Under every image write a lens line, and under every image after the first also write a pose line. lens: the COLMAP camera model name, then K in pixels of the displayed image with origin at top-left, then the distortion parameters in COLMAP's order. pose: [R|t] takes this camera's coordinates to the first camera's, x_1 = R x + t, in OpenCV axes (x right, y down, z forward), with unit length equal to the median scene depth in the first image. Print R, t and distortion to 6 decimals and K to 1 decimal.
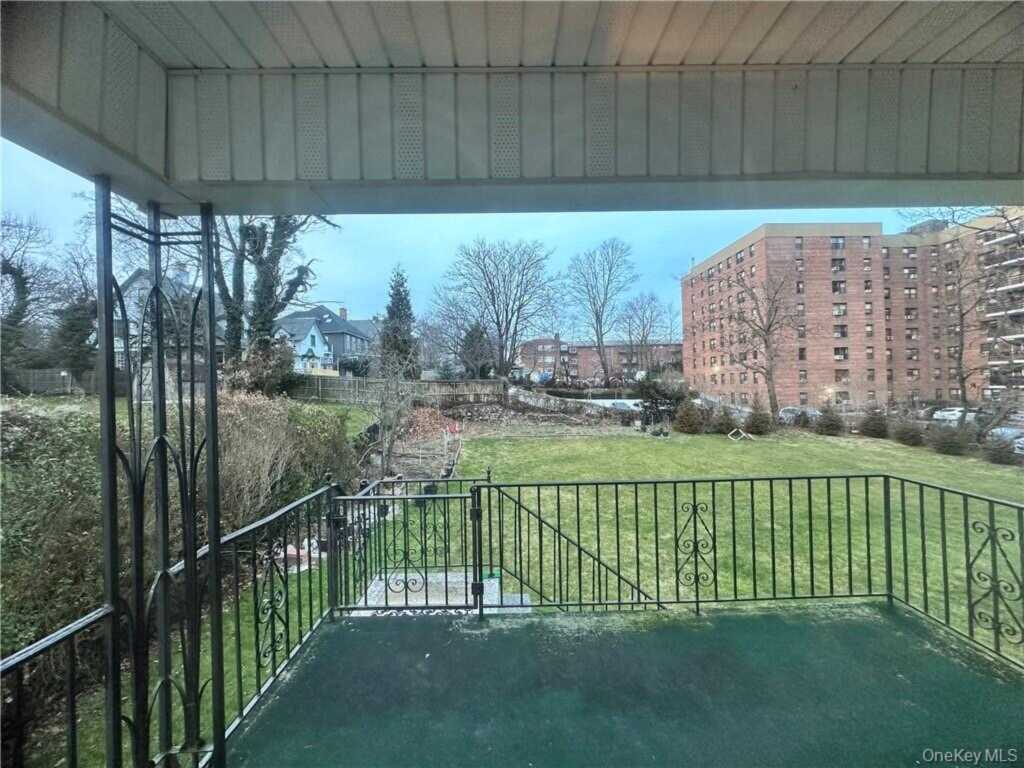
lens RADIAL K [[409.6, 0, 512.0], [0, 409.6, 384.0], [0, 0, 1]] dist [0.001182, 0.000520]
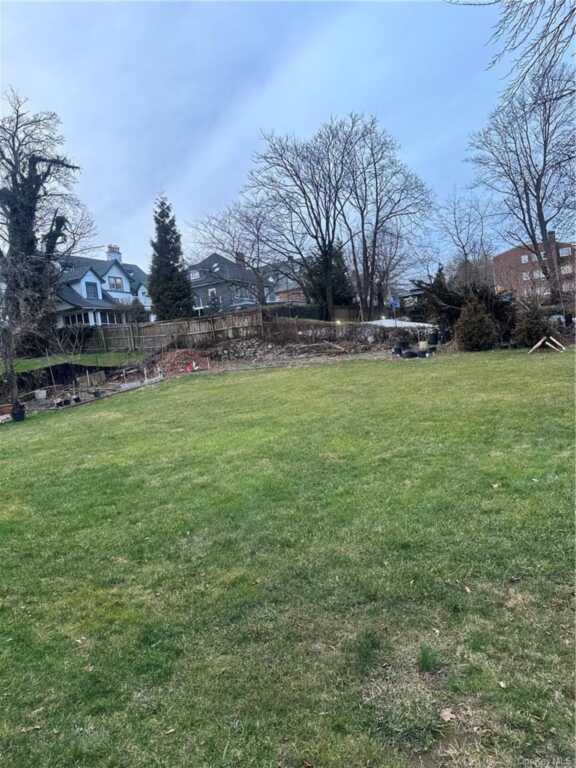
lens RADIAL K [[536.5, 0, 288.0], [0, 536.5, 384.0], [0, 0, 1]] dist [0.109077, -0.188024]
pose [[0.867557, -0.055706, -0.494208, 0.742435], [0.096742, 0.993628, 0.057826, 0.115081], [0.487837, -0.097978, 0.867419, 0.092868]]
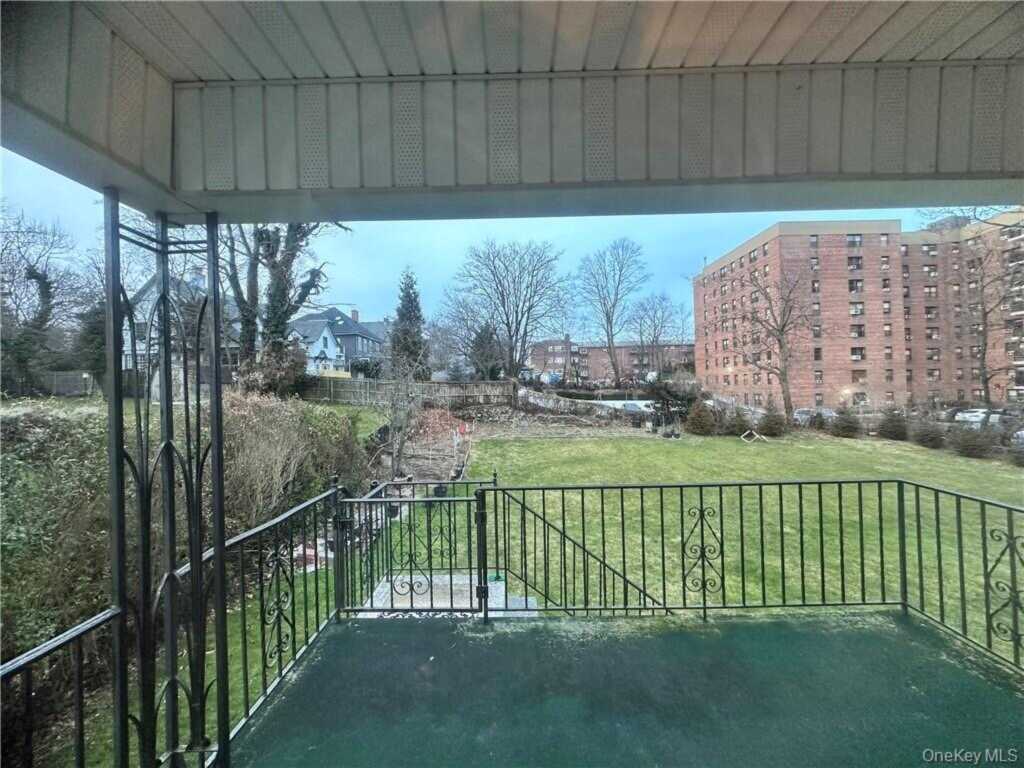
lens RADIAL K [[409.6, 0, 512.0], [0, 409.6, 384.0], [0, 0, 1]] dist [0.001182, 0.000520]
pose [[0.999681, -0.000984, -0.025232, 0.001855], [0.000923, 0.999997, -0.002441, -0.000762], [0.025235, 0.002417, 0.999679, 0.000054]]
